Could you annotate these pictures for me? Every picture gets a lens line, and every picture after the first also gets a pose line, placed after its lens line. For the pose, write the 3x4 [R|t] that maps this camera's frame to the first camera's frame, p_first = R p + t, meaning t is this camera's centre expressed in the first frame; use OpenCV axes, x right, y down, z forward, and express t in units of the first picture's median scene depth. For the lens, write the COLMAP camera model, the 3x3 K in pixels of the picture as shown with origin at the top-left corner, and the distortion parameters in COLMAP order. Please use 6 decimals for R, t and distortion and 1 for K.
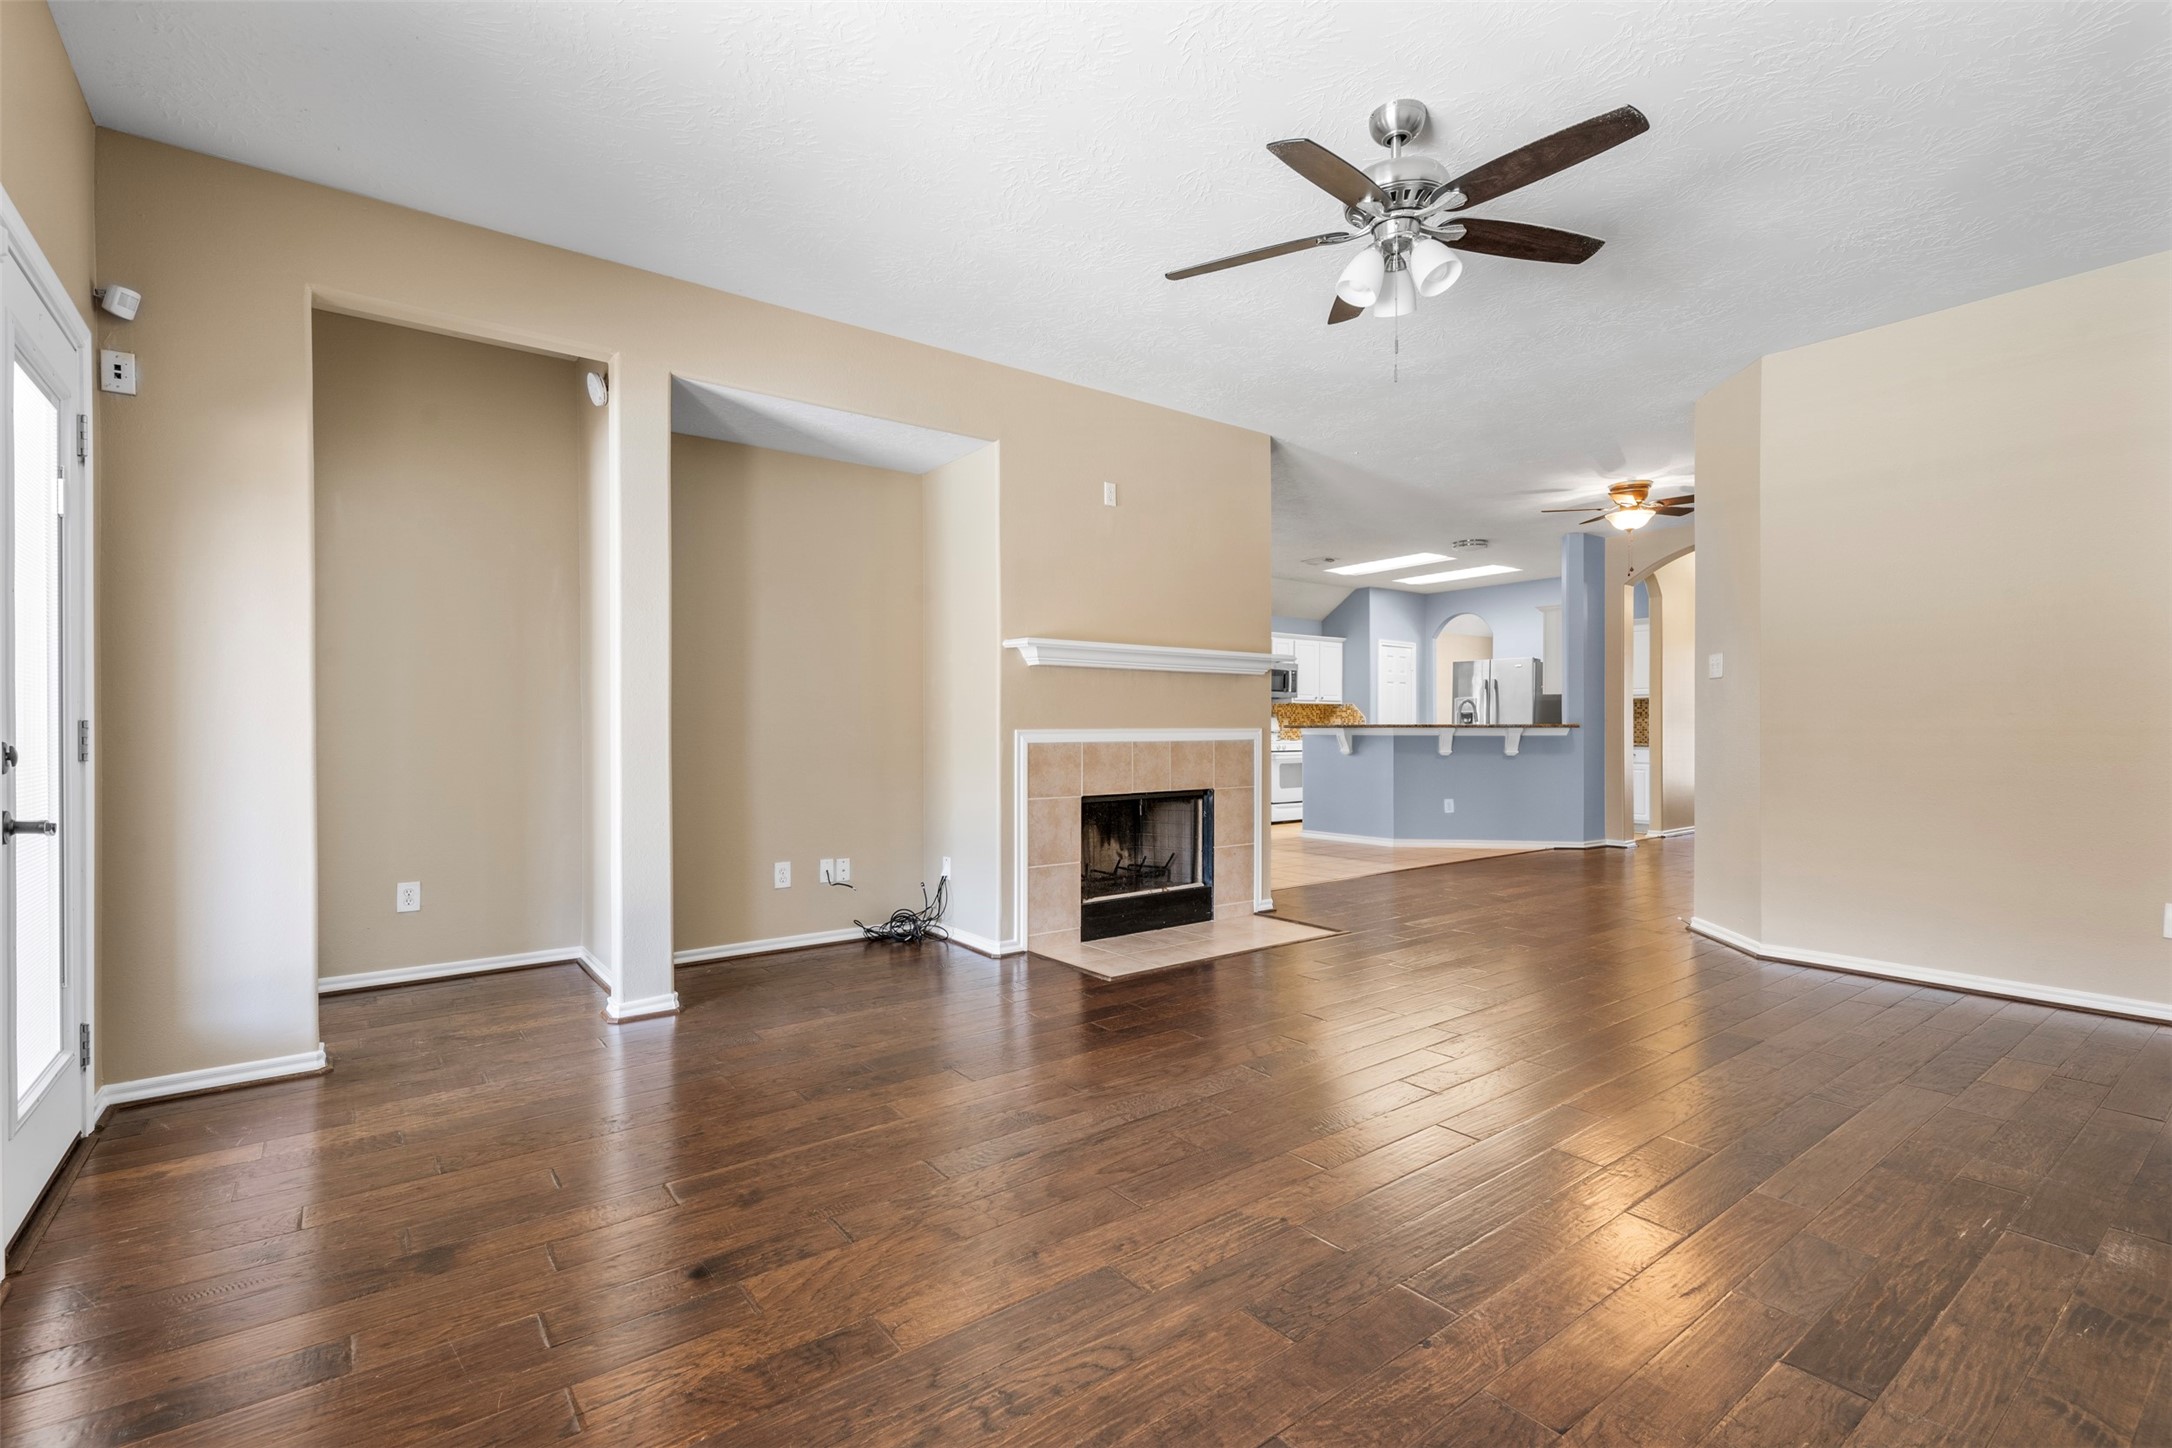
lens RADIAL K [[979.2, 0, 1078.0], [0, 979.2, 729.4], [0, 0, 1]] dist [0.010450, -0.001040]
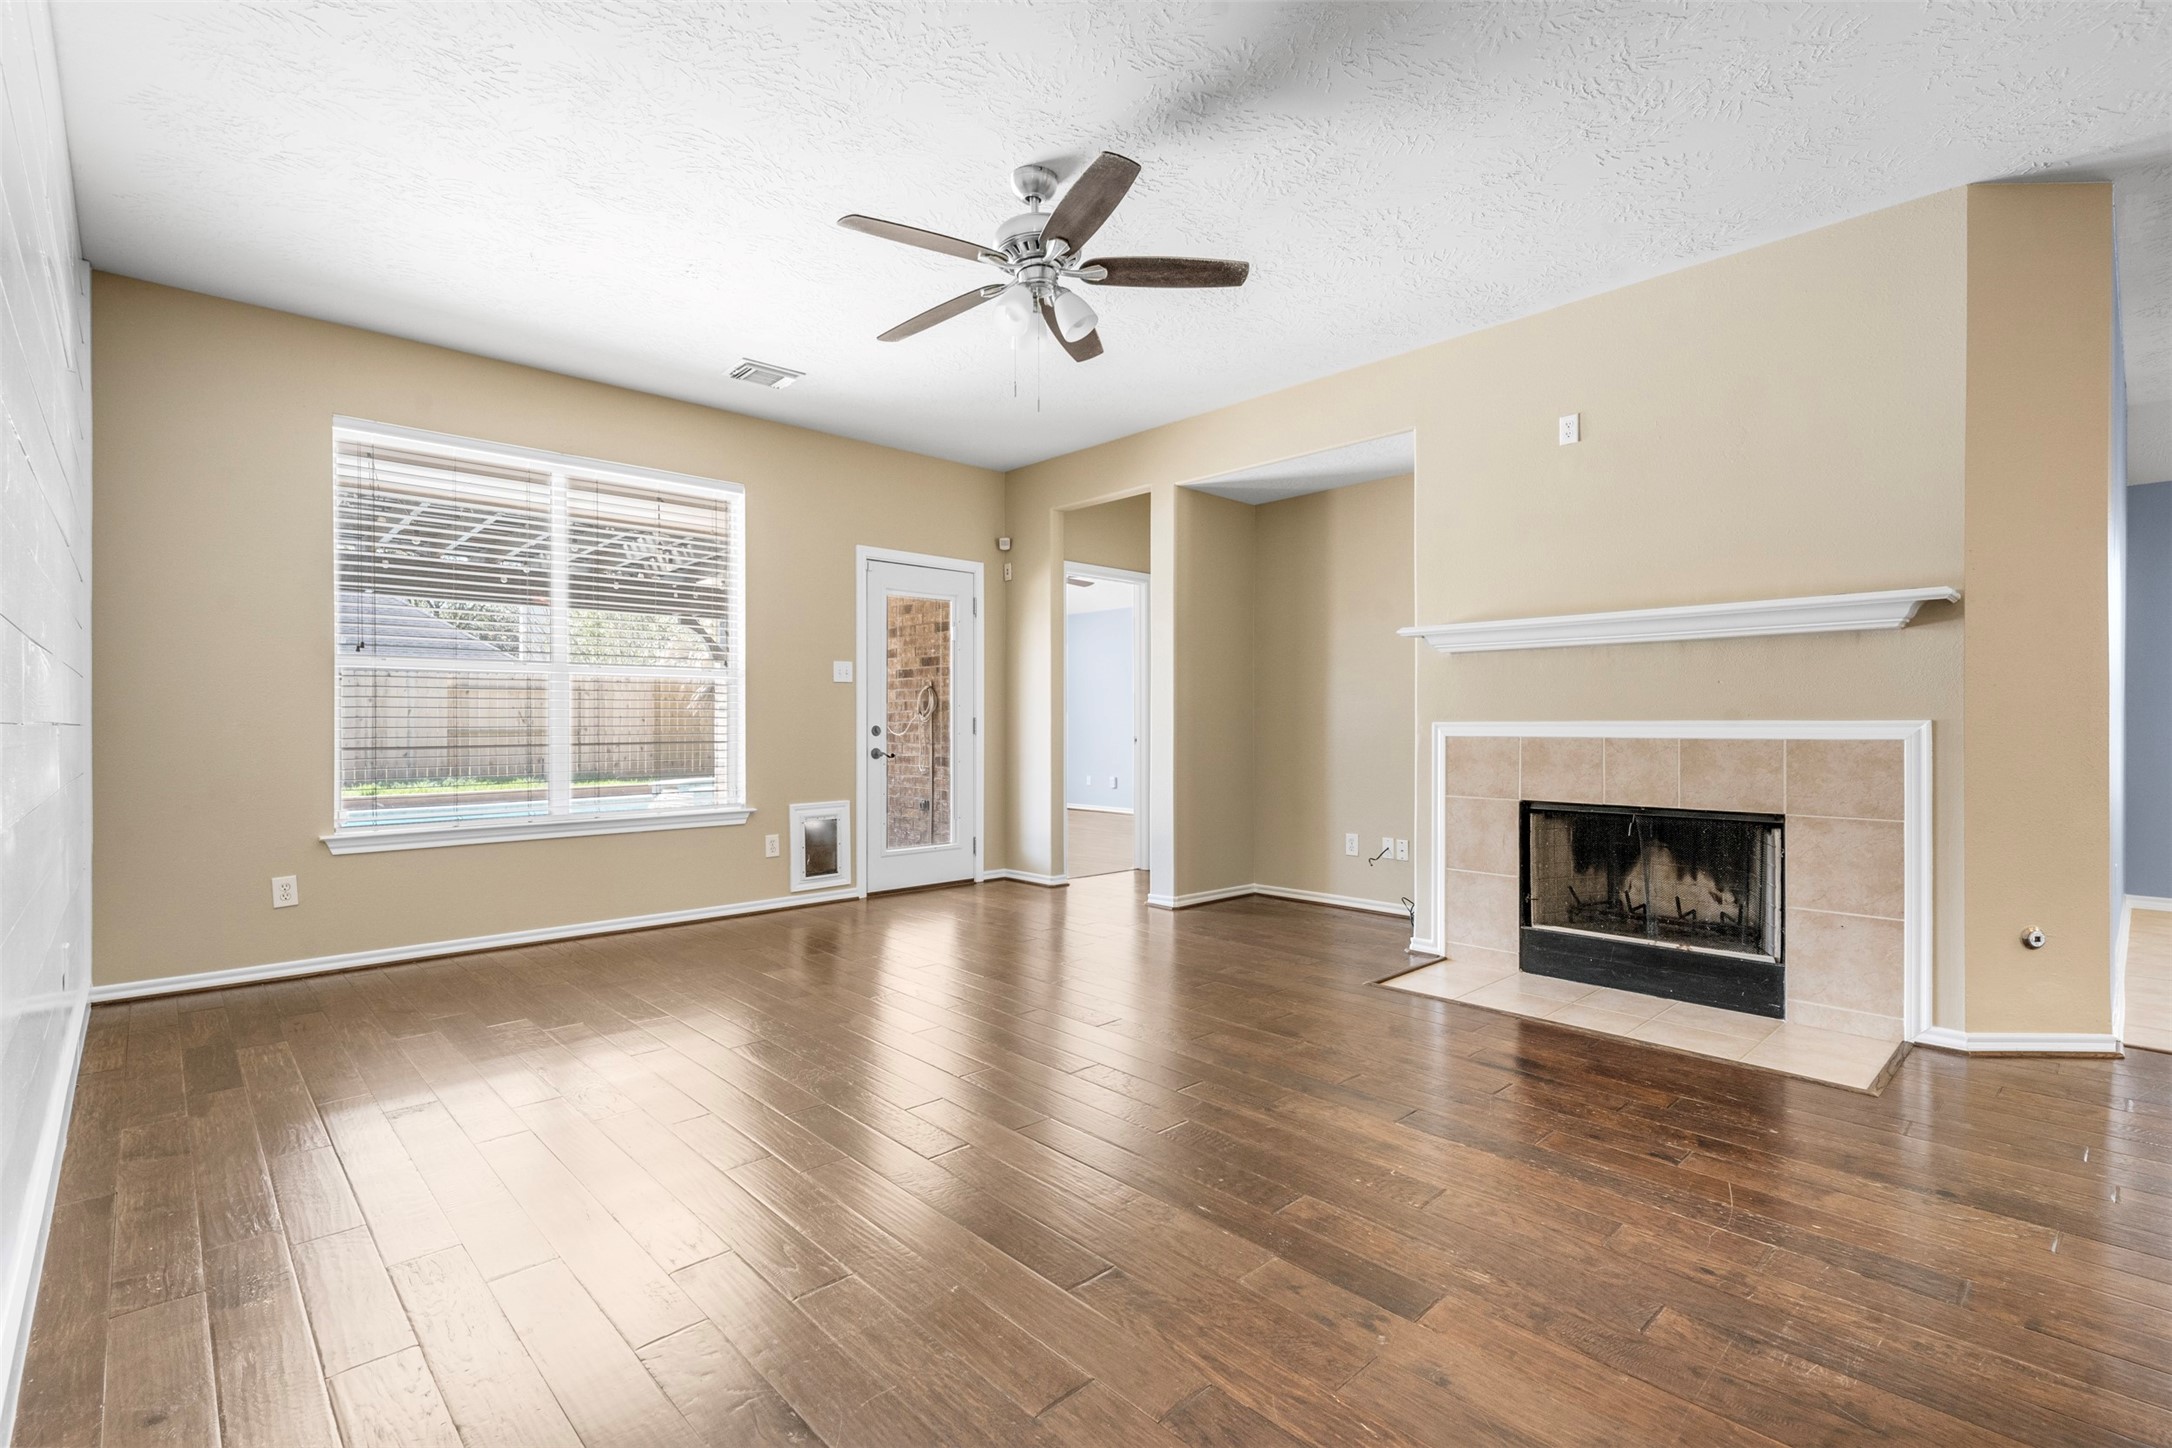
lens RADIAL K [[979.2, 0, 1063.6], [0, 979.2, 721.8], [0, 0, 1]] dist [0.010450, -0.001040]
pose [[0.098667, 0.003940, -0.995113, 0.790035], [0.002267, 0.999989, 0.004184, -0.004364], [0.995118, -0.002669, 0.098657, 0.505278]]
